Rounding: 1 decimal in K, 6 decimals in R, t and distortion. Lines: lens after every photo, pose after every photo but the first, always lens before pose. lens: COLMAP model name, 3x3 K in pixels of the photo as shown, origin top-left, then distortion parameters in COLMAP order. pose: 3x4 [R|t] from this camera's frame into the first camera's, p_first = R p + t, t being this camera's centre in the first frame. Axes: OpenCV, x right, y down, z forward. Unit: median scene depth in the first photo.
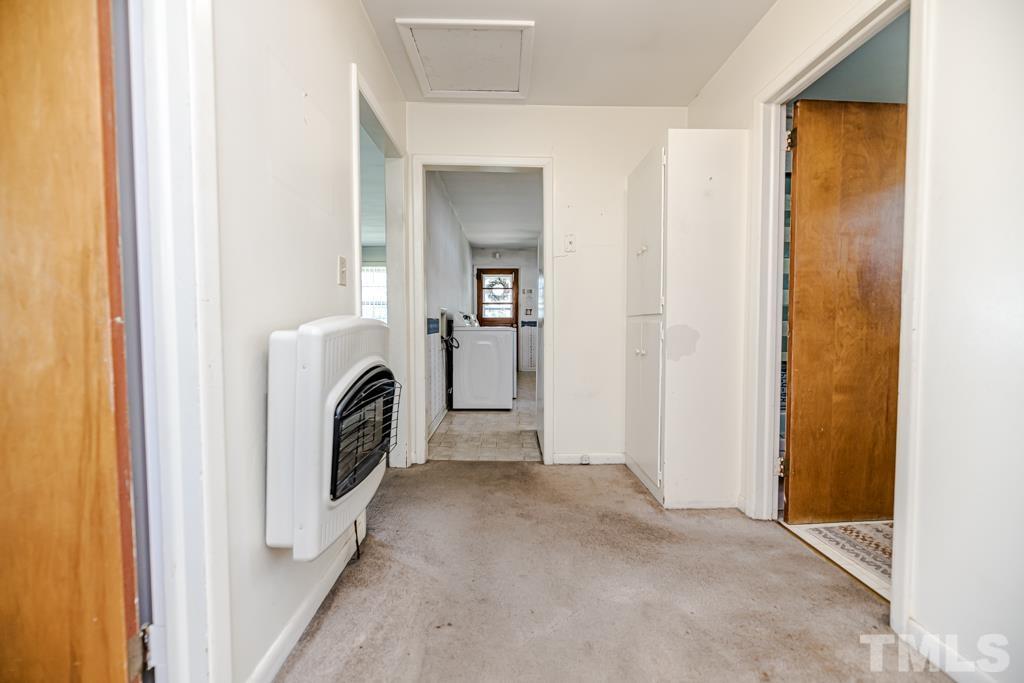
lens RADIAL K [[409.9, 0, 513.1], [0, 409.9, 339.5], [0, 0, 1]] dist [0.002299, -0.001272]
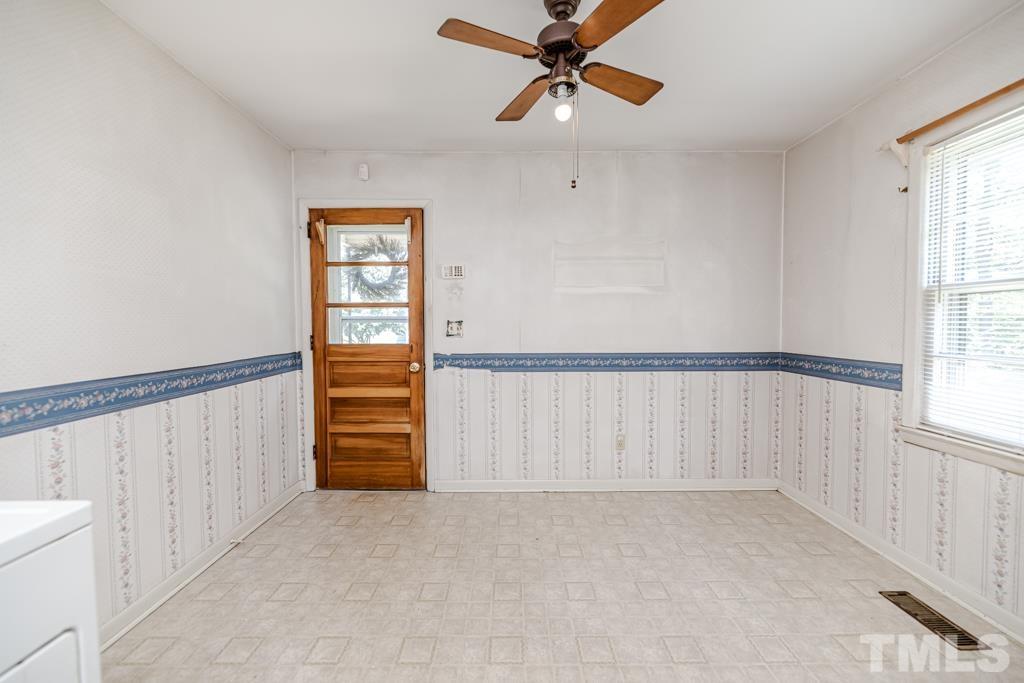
lens RADIAL K [[409.9, 0, 510.5], [0, 409.9, 333.8], [0, 0, 1]] dist [0.002299, -0.001272]
pose [[0.999984, -0.003646, 0.004327, 0.086018], [0.003688, 0.999948, -0.009529, -0.058417], [-0.004292, 0.009545, 0.999945, 0.637100]]
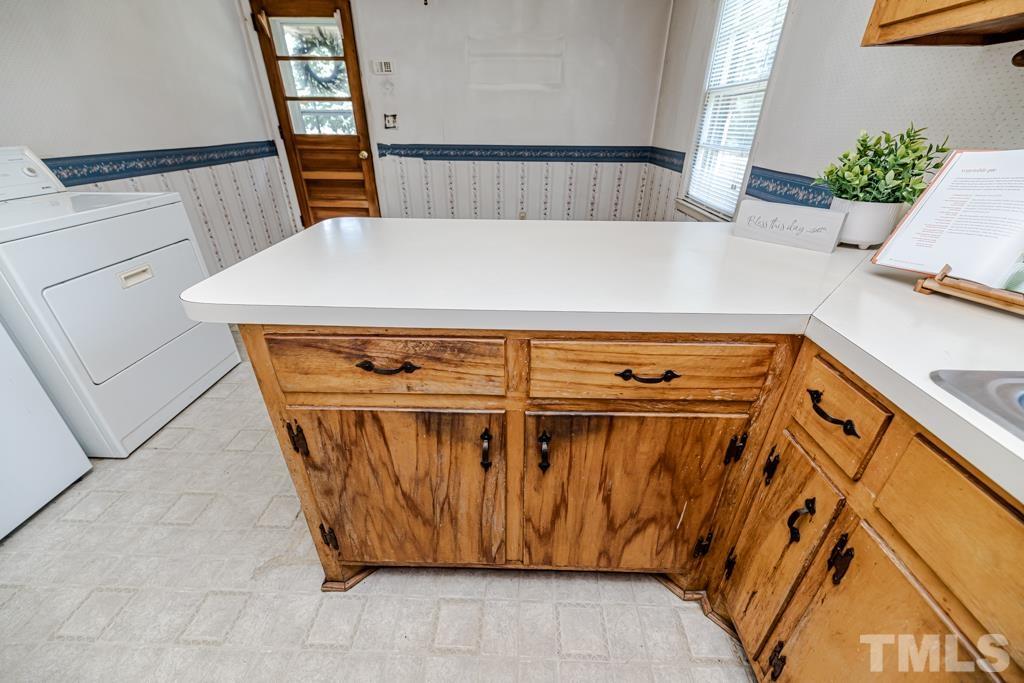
lens RADIAL K [[409.9, 0, 517.1], [0, 409.9, 340.9], [0, 0, 1]] dist [0.002299, -0.001272]
pose [[0.999619, 0.019819, -0.019192, 0.189905], [-0.009303, 0.897060, 0.441811, -0.050919], [0.025973, -0.441464, 0.896903, 0.491469]]
